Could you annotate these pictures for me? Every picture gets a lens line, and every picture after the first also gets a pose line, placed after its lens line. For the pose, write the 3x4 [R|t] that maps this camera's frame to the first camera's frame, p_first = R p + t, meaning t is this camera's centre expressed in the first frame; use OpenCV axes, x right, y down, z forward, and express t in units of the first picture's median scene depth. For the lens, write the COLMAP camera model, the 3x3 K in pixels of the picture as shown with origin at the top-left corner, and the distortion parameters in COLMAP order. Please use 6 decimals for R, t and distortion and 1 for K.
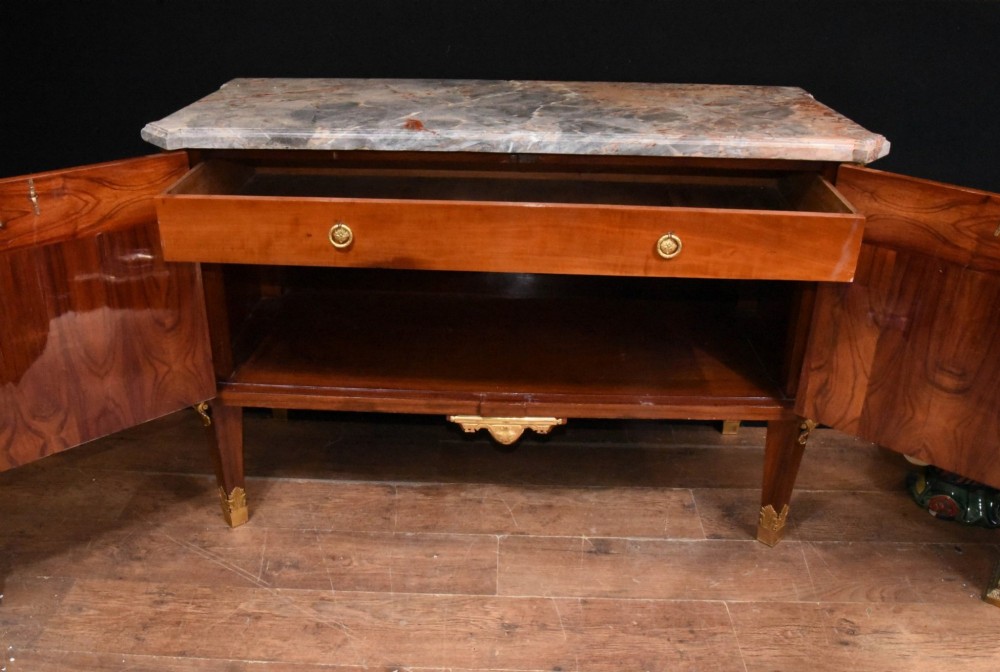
lens RADIAL K [[863.5, 0, 479.8], [0, 863.5, 331.0], [0, 0, 1]] dist [-0.114534, 0.090491]
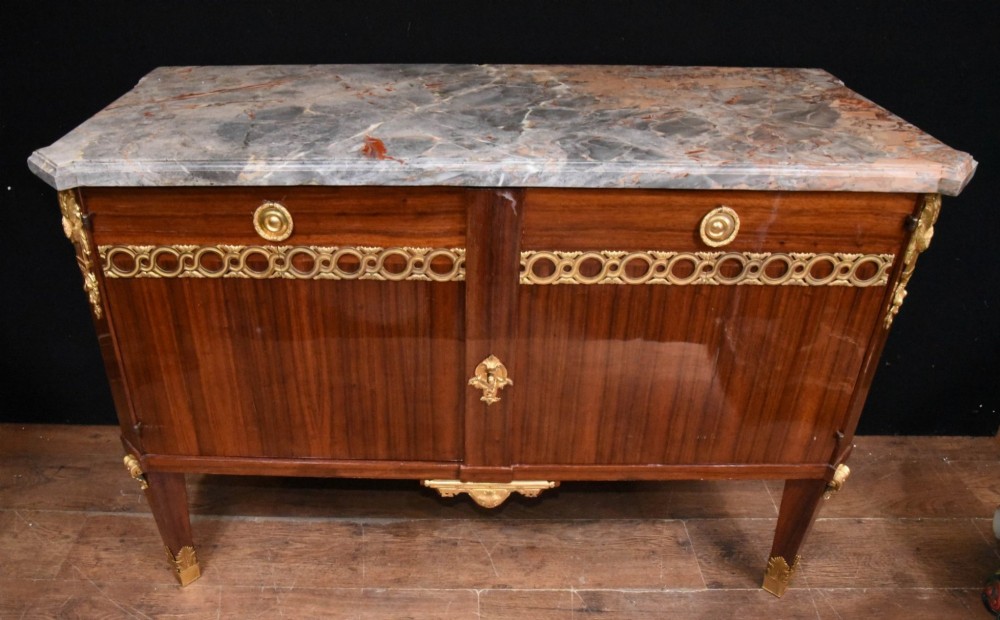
lens RADIAL K [[774.5, 0, 435.2], [0, 774.5, 337.5], [0, 0, 1]] dist [-0.113054, 0.081627]
pose [[0.999758, -0.020235, 0.008589, -0.027290], [0.019086, 0.992886, 0.117533, -0.132436], [-0.010906, -0.117341, 0.993032, 0.252857]]
